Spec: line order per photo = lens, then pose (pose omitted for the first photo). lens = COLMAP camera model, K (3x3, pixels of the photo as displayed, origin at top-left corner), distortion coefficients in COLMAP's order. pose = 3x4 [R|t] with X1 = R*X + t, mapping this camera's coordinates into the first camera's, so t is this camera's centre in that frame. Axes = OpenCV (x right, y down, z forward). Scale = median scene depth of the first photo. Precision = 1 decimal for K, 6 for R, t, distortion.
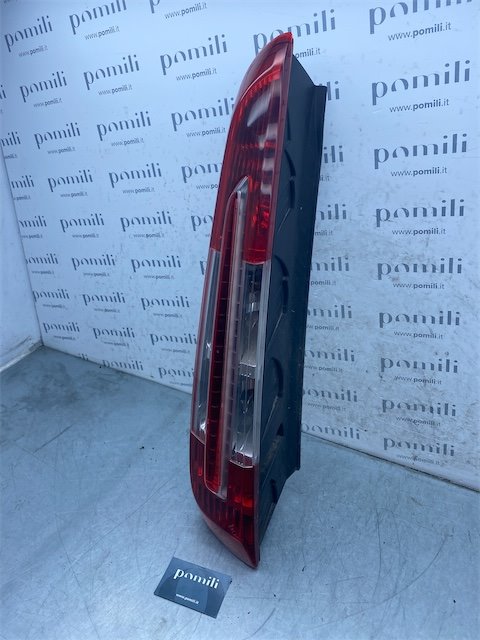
lens RADIAL K [[484.1, 0, 242.6], [0, 484.1, 323.7], [0, 0, 1]] dist [0.016938, -0.022082]
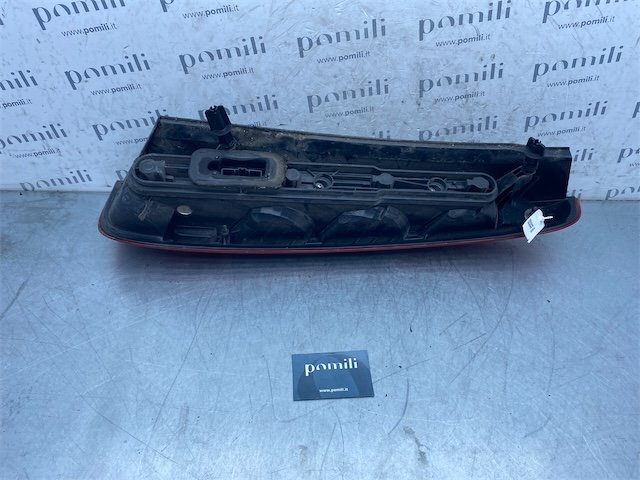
lens RADIAL K [[484.1, 0, 324.6], [0, 484.1, 234.3], [0, 0, 1]] dist [0.016938, -0.022082]
pose [[0.883440, -0.300830, 0.359214, -0.263834], [0.202611, 0.936553, 0.286037, 0.049347], [-0.422471, -0.179916, 0.888340, 0.283697]]
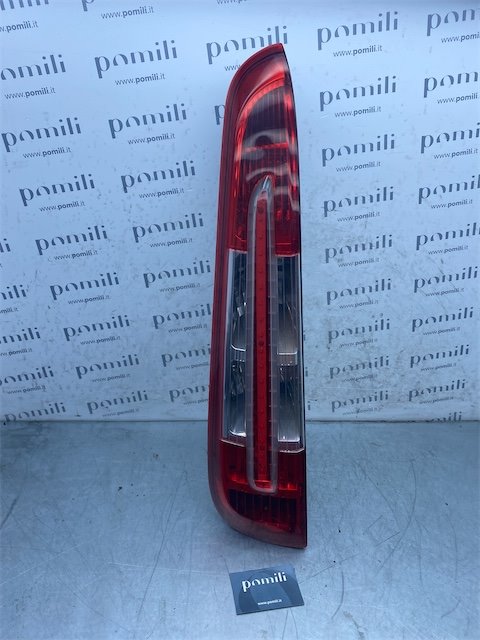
lens RADIAL K [[484.1, 0, 240.9], [0, 484.1, 320.1], [0, 0, 1]] dist [0.016938, -0.022082]
pose [[0.859102, -0.193436, 0.473841, -0.456353], [0.209765, 0.977572, 0.018758, -0.022115], [-0.466842, 0.083280, 0.880411, 0.096394]]
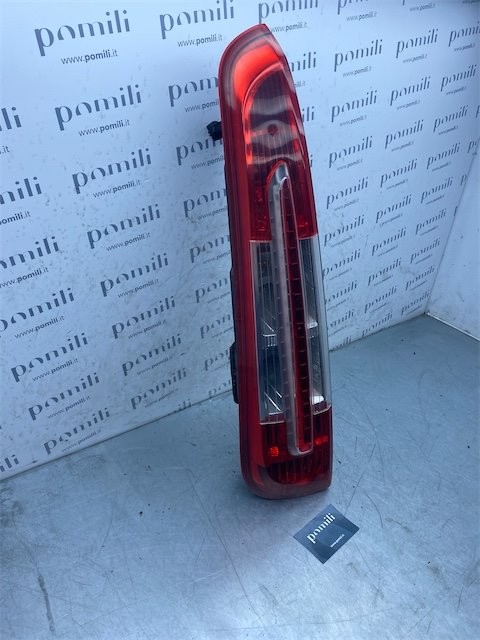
lens RADIAL K [[484.1, 0, 236.5], [0, 484.1, 324.4], [0, 0, 1]] dist [0.016938, -0.022082]
pose [[0.455146, -0.426483, 0.781635, -0.776906], [0.373370, 0.888341, 0.267292, -0.235161], [-0.808354, 0.170182, 0.563561, 0.410915]]
